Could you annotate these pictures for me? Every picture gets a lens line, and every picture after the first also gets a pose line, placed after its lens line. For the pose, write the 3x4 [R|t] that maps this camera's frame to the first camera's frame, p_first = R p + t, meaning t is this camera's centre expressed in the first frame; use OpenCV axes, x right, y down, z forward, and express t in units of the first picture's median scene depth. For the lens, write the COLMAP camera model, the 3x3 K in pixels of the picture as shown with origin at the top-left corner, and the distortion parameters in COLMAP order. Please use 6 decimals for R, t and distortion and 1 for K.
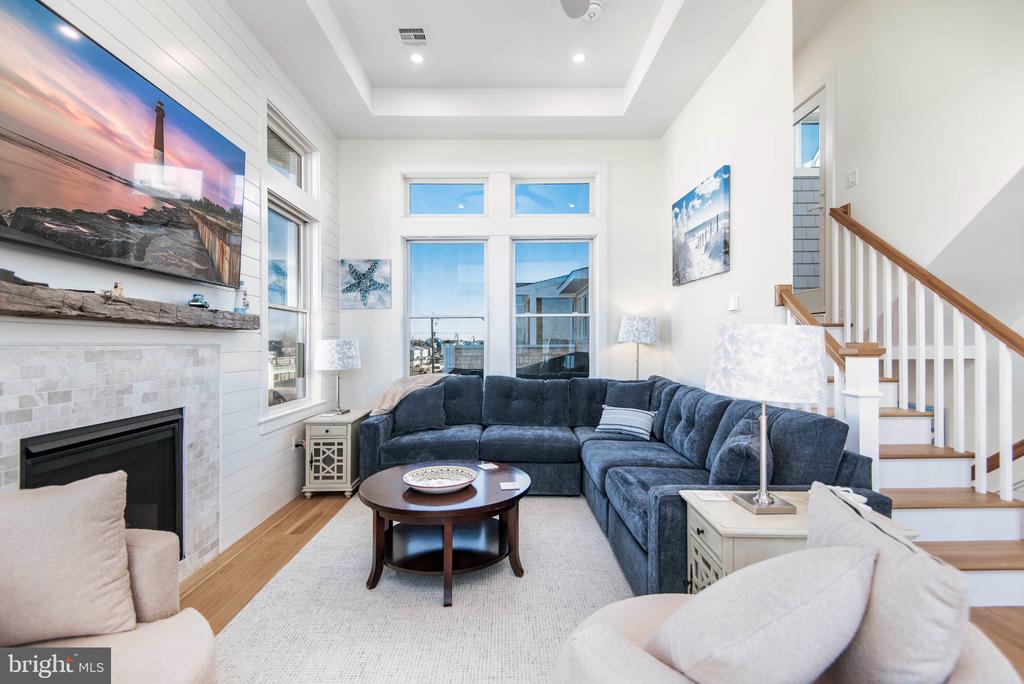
lens RADIAL K [[478.2, 0, 510.2], [0, 478.2, 337.9], [0, 0, 1]] dist [0.016832, -0.003230]
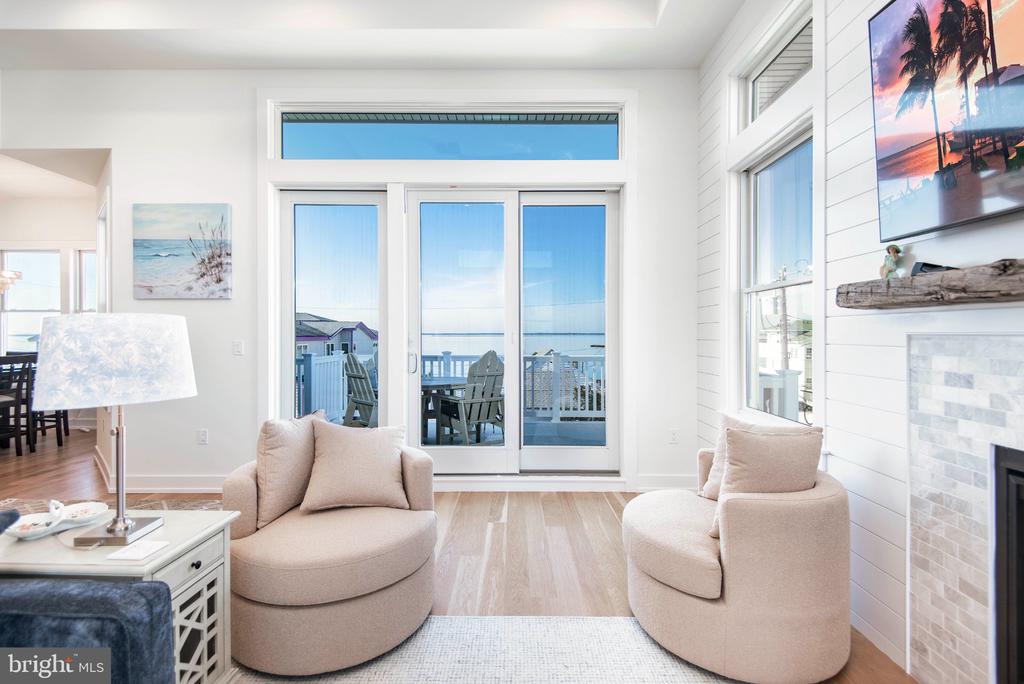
lens RADIAL K [[478.2, 0, 513.7], [0, 478.2, 336.7], [0, 0, 1]] dist [0.016832, -0.003230]
pose [[-0.999824, -0.004632, 0.018155, -0.104399], [-0.004718, 0.999978, -0.004711, 0.015831], [-0.018133, -0.004796, -0.999824, 1.158837]]
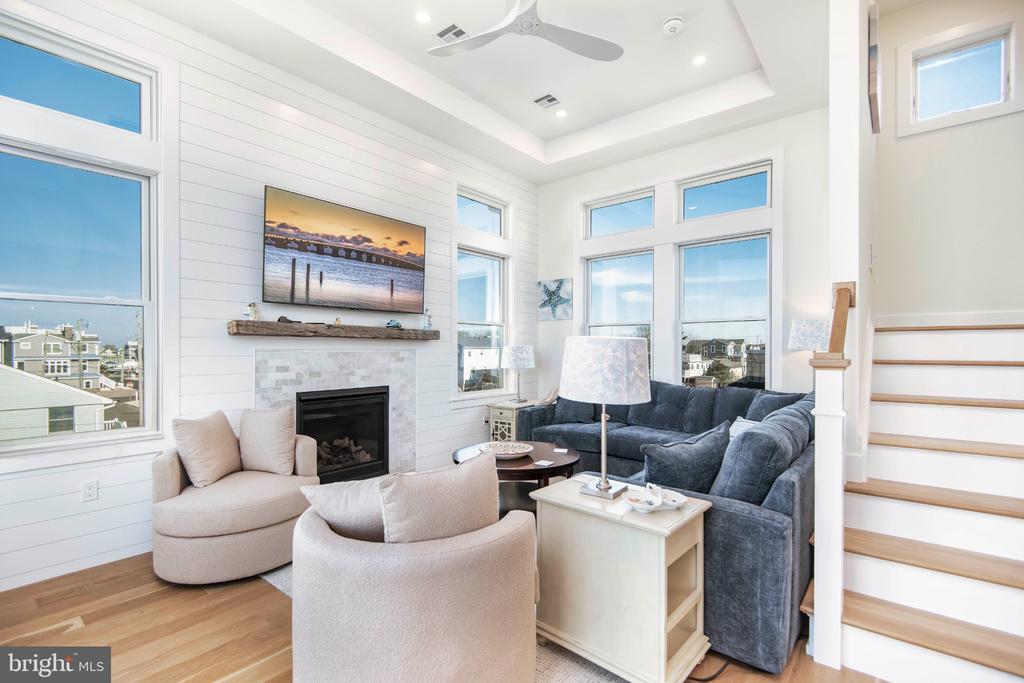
lens RADIAL K [[478.2, 0, 503.6], [0, 478.2, 346.4], [0, 0, 1]] dist [0.016832, -0.003230]
pose [[0.761545, 0.002463, -0.648107, 0.686044], [0.004539, 0.999948, 0.009133, -0.009023], [0.648096, -0.009896, 0.761494, -0.028990]]
